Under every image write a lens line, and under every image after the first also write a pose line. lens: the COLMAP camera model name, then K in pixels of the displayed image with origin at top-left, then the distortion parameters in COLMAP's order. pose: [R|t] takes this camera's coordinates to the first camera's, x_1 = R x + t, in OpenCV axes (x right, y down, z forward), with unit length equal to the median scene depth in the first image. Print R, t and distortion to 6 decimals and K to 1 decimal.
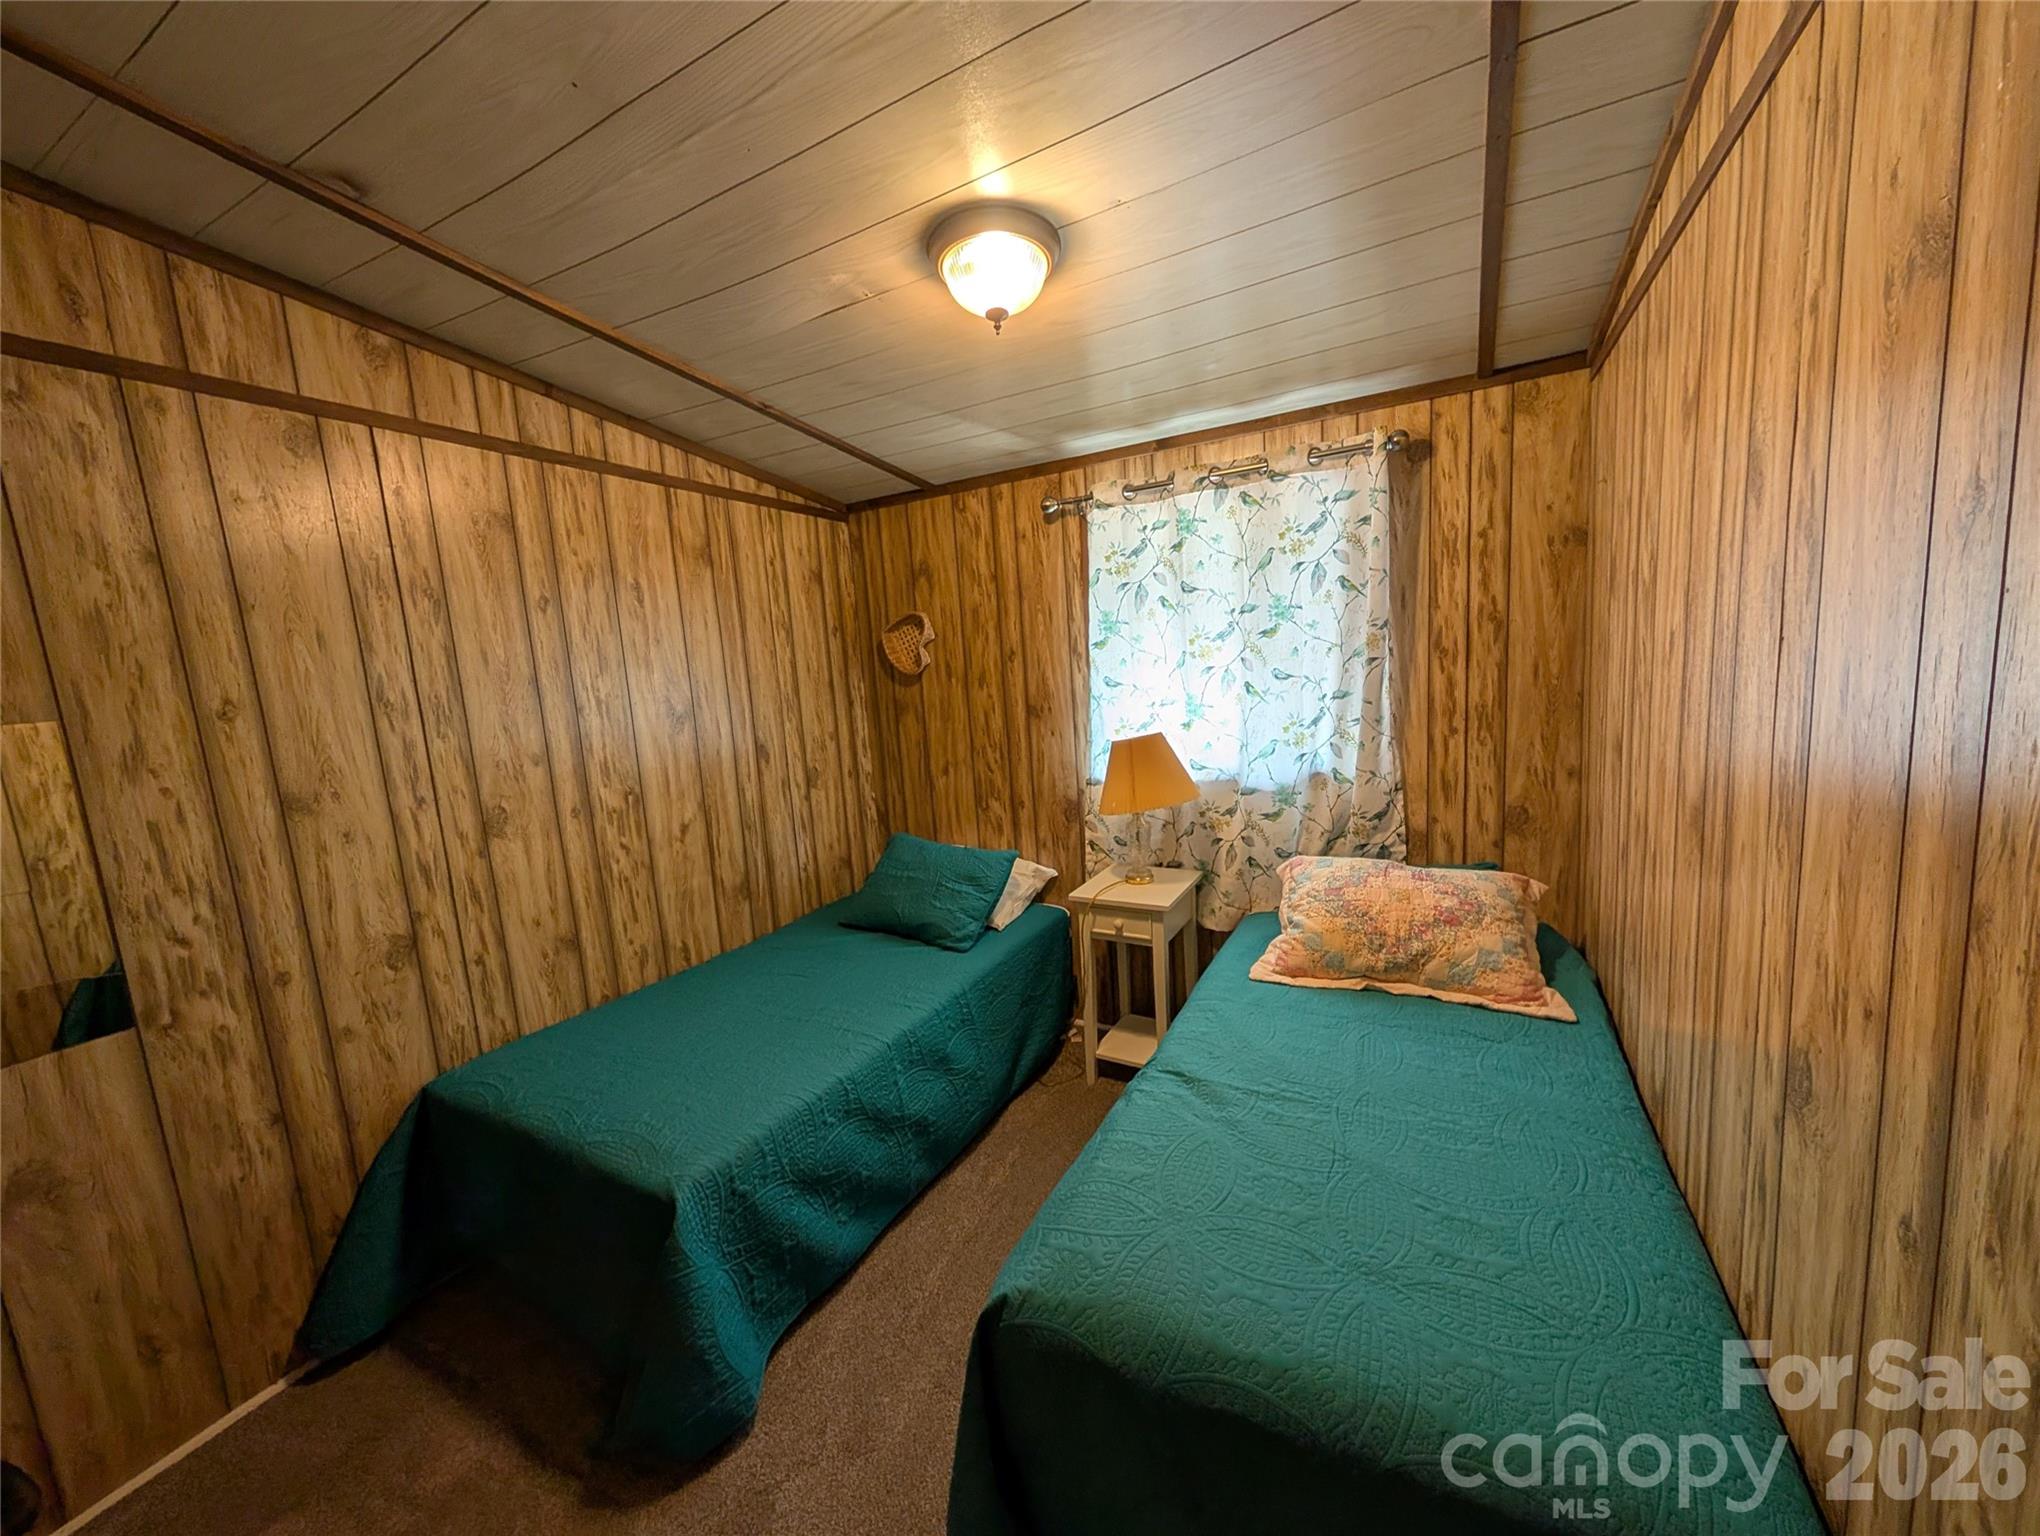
lens RADIAL K [[784.5, 0, 1026.2], [0, 784.5, 774.2], [0, 0, 1]] dist [-0.000102, 0.000251]
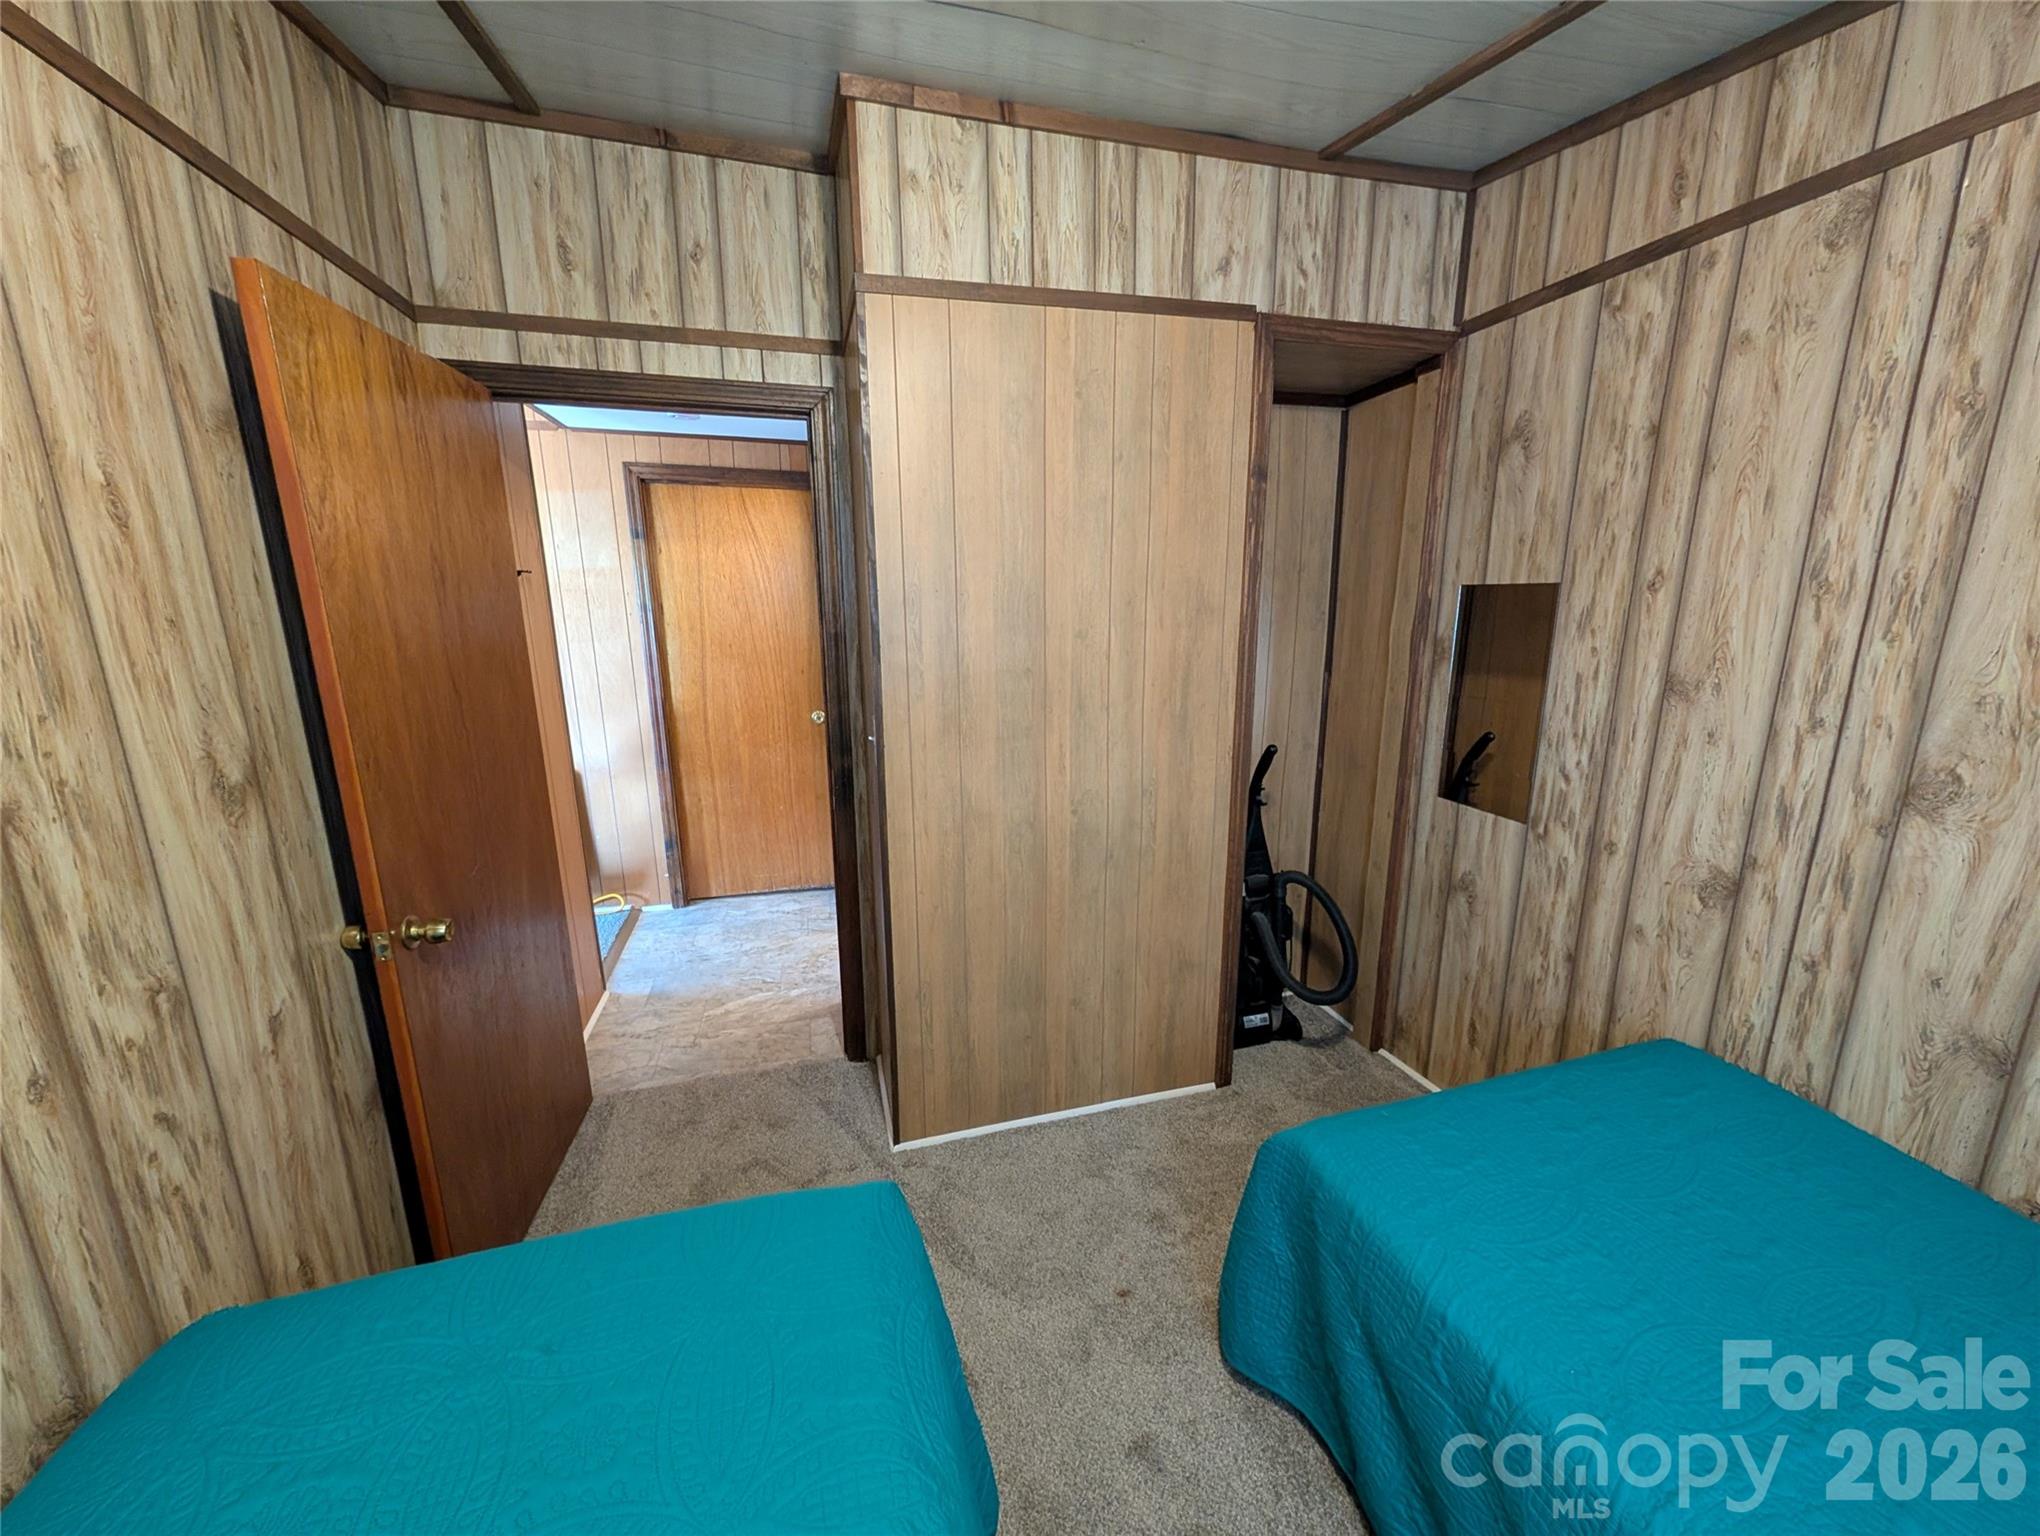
lens RADIAL K [[784.5, 0, 1026.2], [0, 784.5, 774.2], [0, 0, 1]] dist [-0.000102, 0.000251]
pose [[-0.724247, 0.222605, -0.652620, 0.257265], [-0.043850, 0.929672, 0.365768, -0.167572], [0.688145, 0.293524, -0.663551, 1.080595]]
